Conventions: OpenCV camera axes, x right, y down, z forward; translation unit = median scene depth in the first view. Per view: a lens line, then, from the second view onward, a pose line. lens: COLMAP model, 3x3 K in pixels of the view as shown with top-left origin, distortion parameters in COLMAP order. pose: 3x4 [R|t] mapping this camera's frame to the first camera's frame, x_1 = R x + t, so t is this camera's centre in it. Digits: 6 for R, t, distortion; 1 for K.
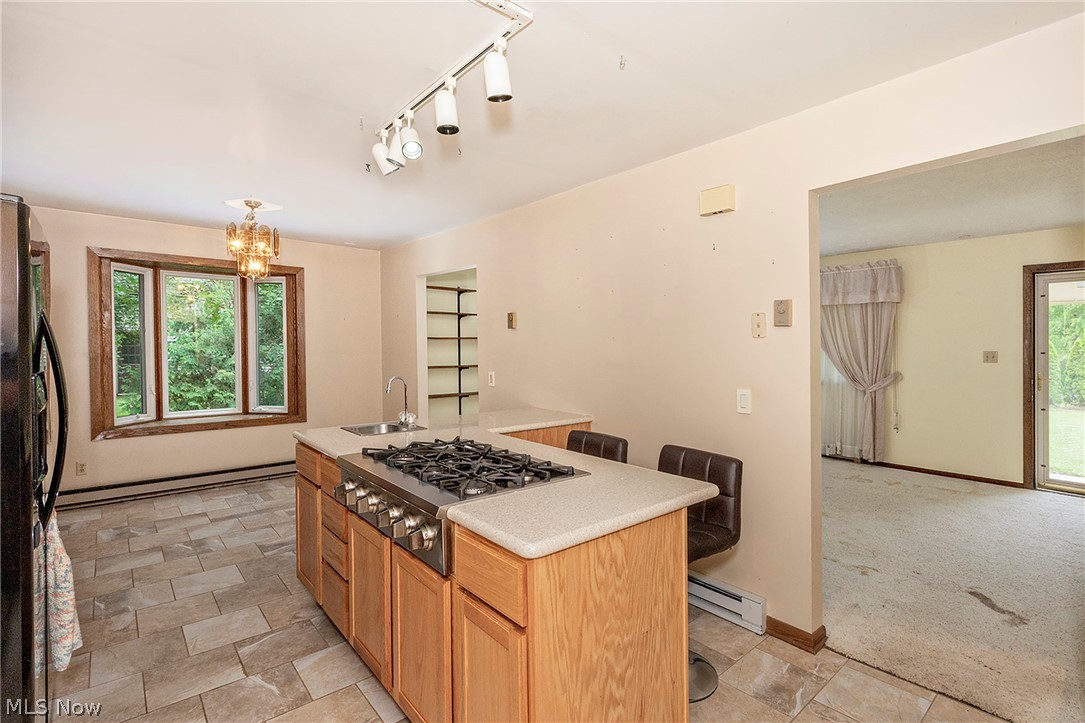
lens RADIAL K [[498.4, 0, 546.9], [0, 498.4, 340.3], [0, 0, 1]] dist [0.001077, -0.002866]
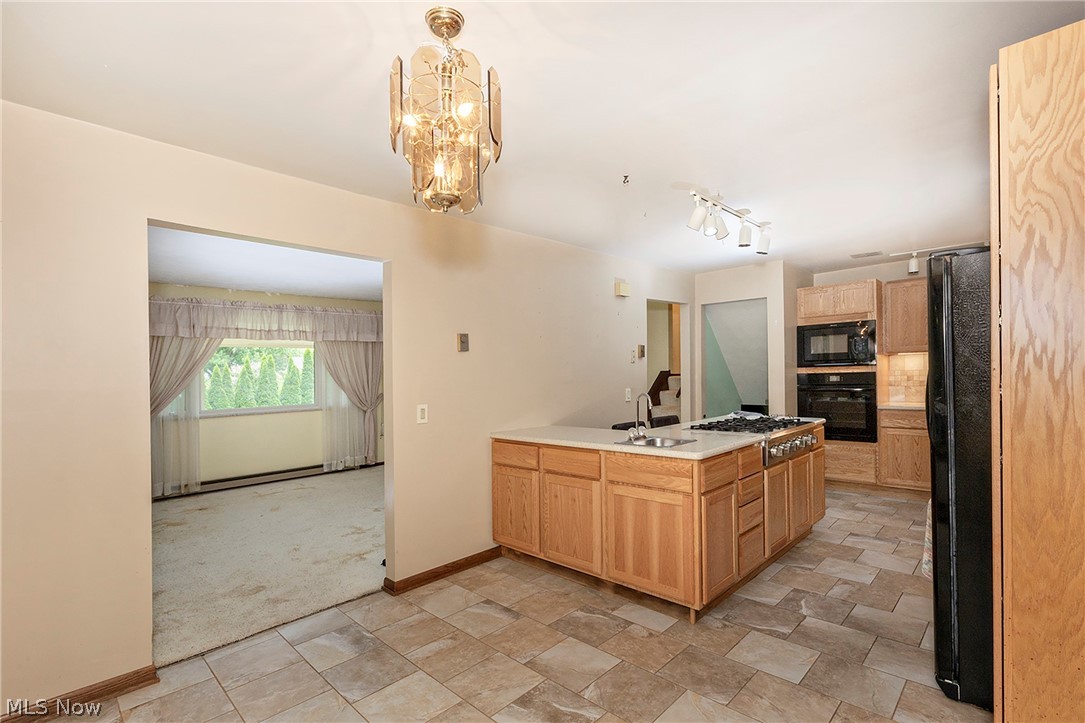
lens RADIAL K [[498.4, 0, 538.3], [0, 498.4, 393.1], [0, 0, 1]] dist [0.001077, -0.002866]
pose [[-0.071407, -0.035249, 0.996824, -0.788802], [0.004027, 0.999357, 0.035628, 0.015759], [-0.997439, 0.006558, -0.071219, 0.768607]]
